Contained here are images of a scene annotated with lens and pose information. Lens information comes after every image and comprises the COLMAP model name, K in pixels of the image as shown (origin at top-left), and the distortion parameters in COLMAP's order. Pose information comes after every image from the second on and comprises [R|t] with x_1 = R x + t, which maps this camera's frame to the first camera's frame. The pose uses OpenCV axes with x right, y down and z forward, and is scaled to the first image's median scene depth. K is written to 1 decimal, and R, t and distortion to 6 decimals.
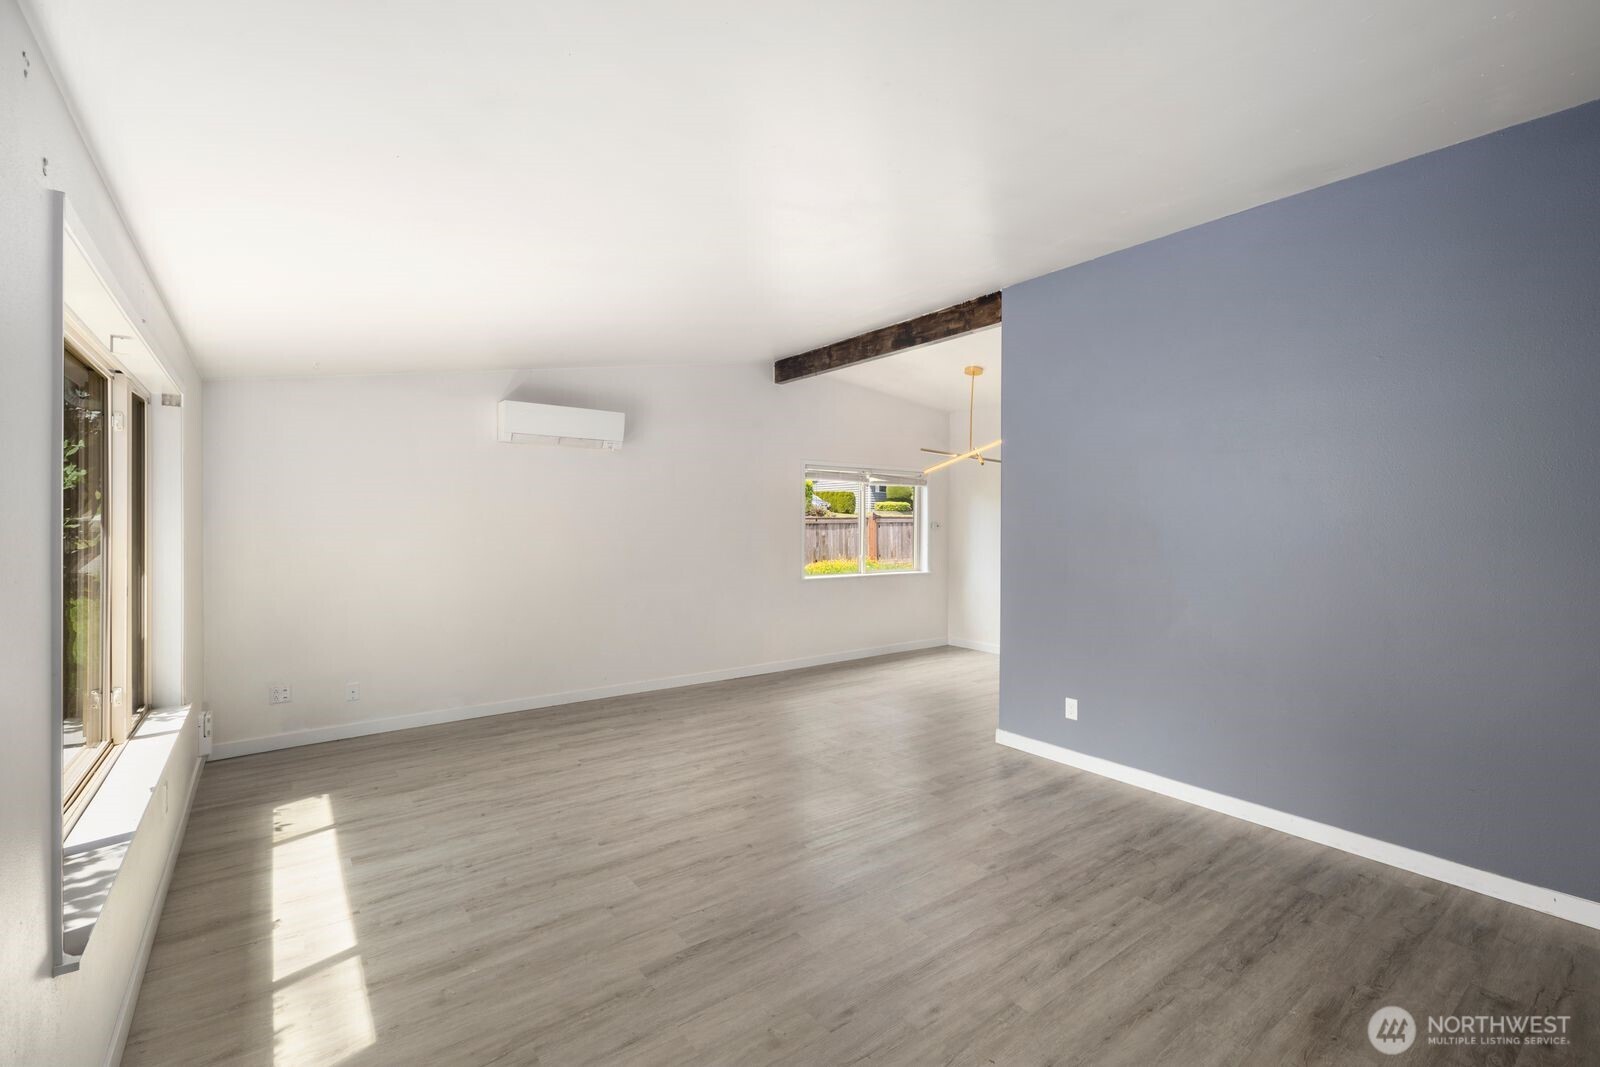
lens RADIAL K [[696.5, 0, 810.1], [0, 696.5, 526.5], [0, 0, 1]] dist [0.008182, -0.003456]
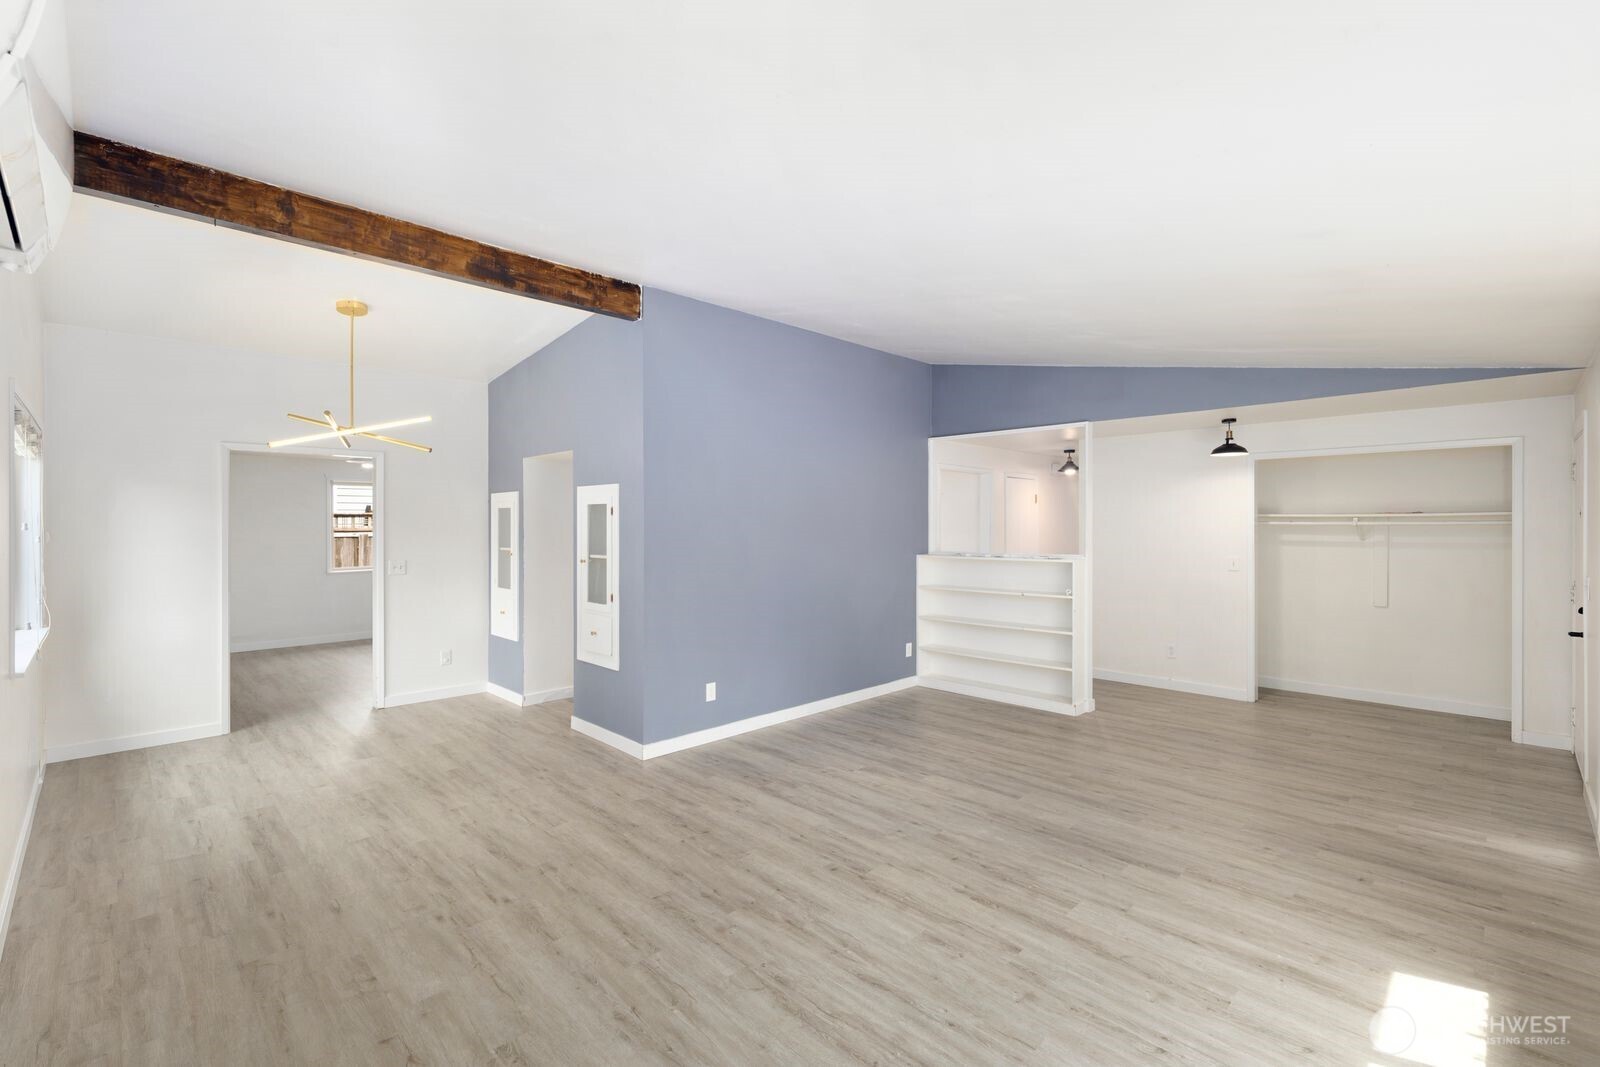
lens RADIAL K [[696.5, 0, 805.2], [0, 696.5, 521.9], [0, 0, 1]] dist [0.008182, -0.003456]
pose [[-0.127637, -0.001957, 0.991819, -0.941491], [0.004913, 0.999985, 0.002606, -0.022575], [-0.991809, 0.005205, -0.127625, 1.205084]]
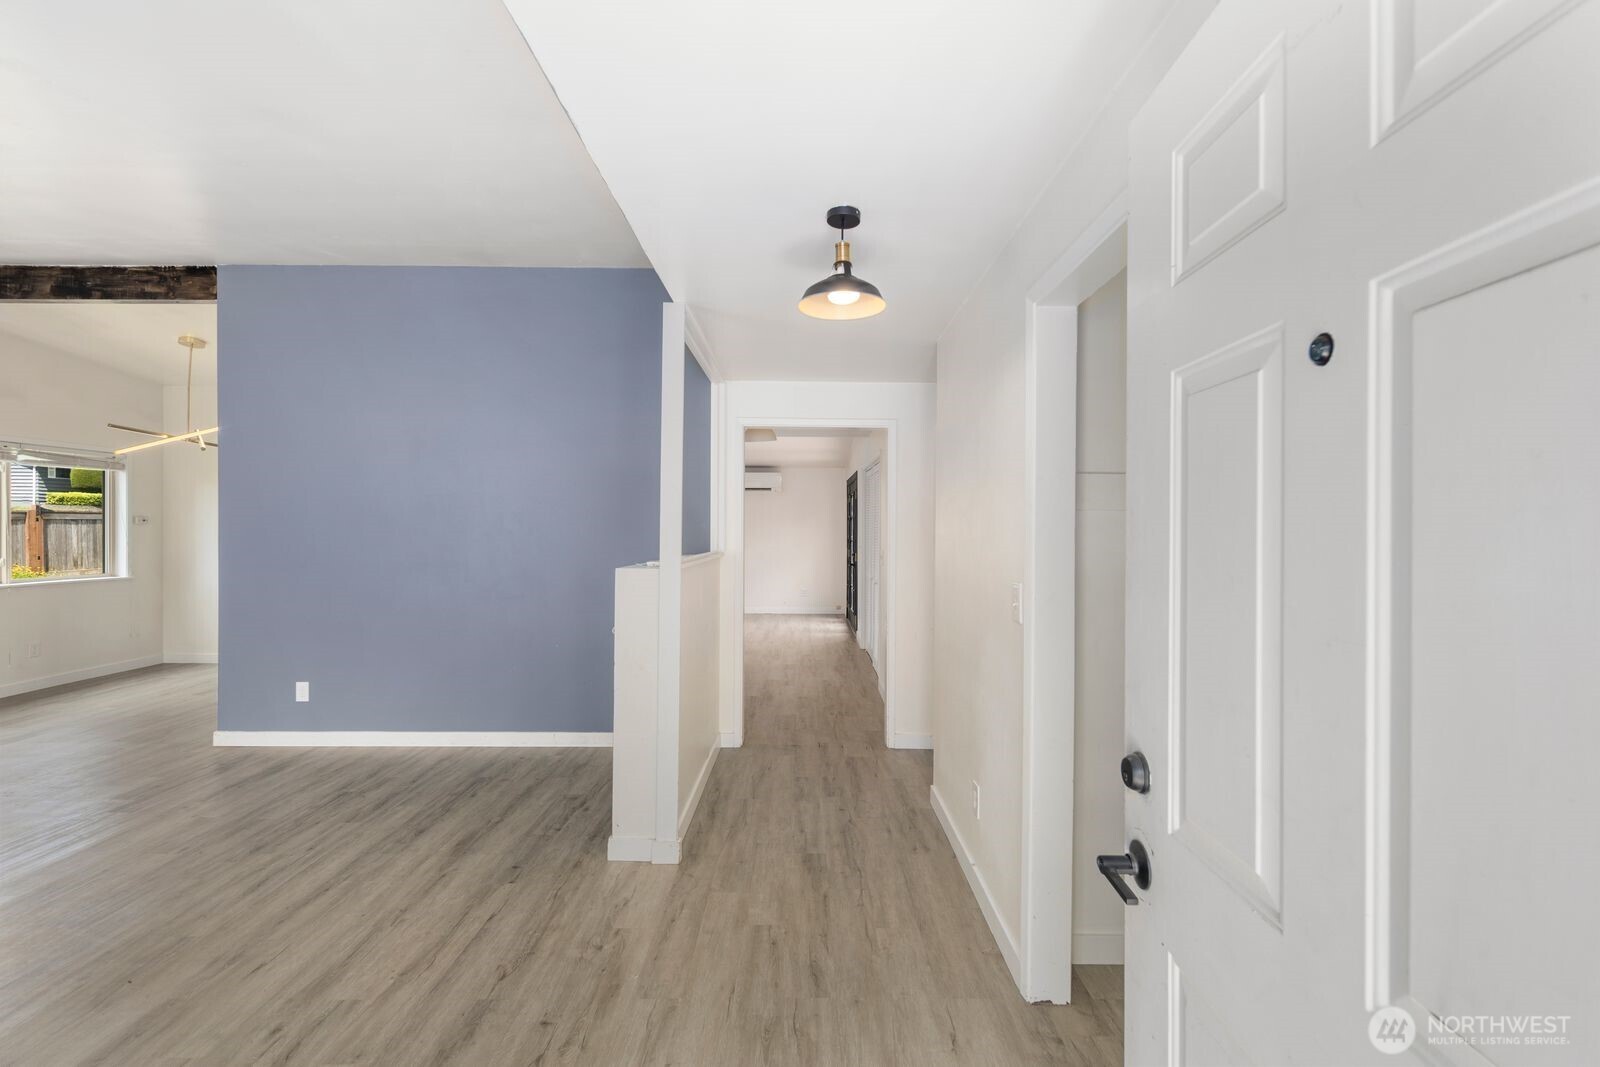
lens RADIAL K [[696.5, 0, 802.1], [0, 696.5, 528.7], [0, 0, 1]] dist [0.008182, -0.003456]
pose [[0.610731, -0.007074, 0.791806, 0.008375], [0.005082, 0.999975, 0.005014, 0.021356], [-0.791822, 0.000962, 0.610752, -0.273958]]
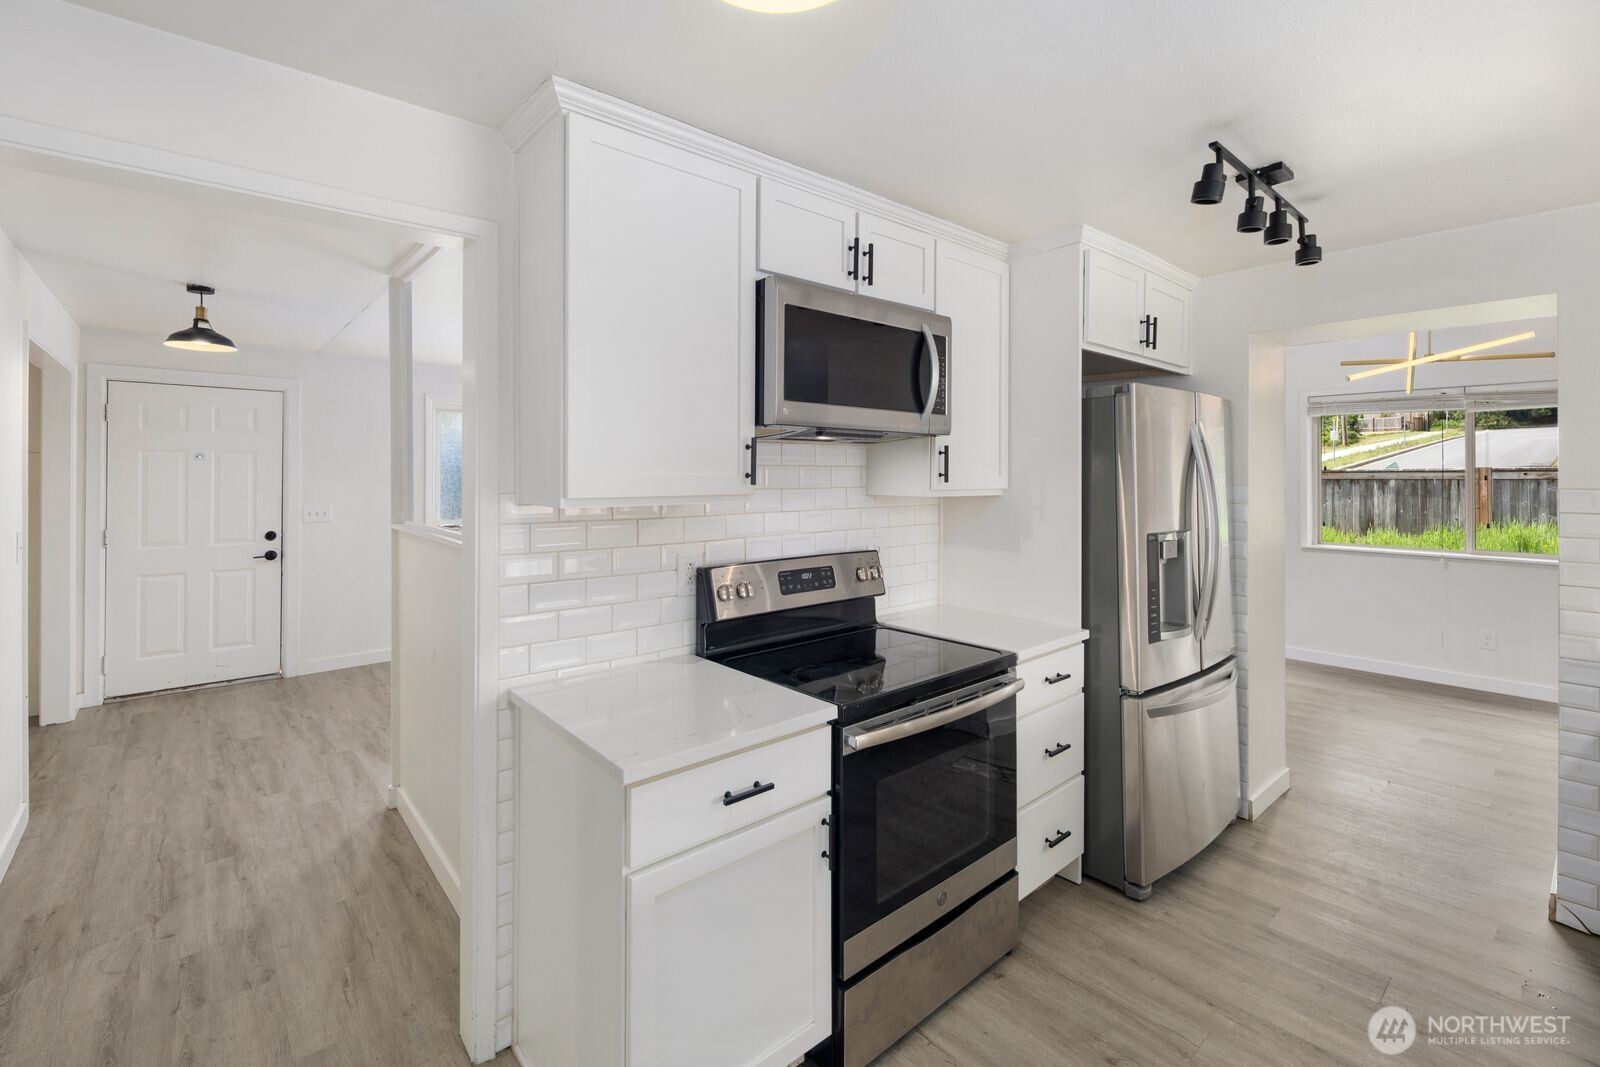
lens RADIAL K [[696.5, 0, 810.6], [0, 696.5, 453.5], [0, 0, 1]] dist [0.008182, -0.003456]
pose [[0.071560, -0.031766, -0.996930, 1.485975], [-0.006620, 0.999456, -0.032321, 0.001863], [0.997414, 0.008913, 0.071311, 0.798874]]
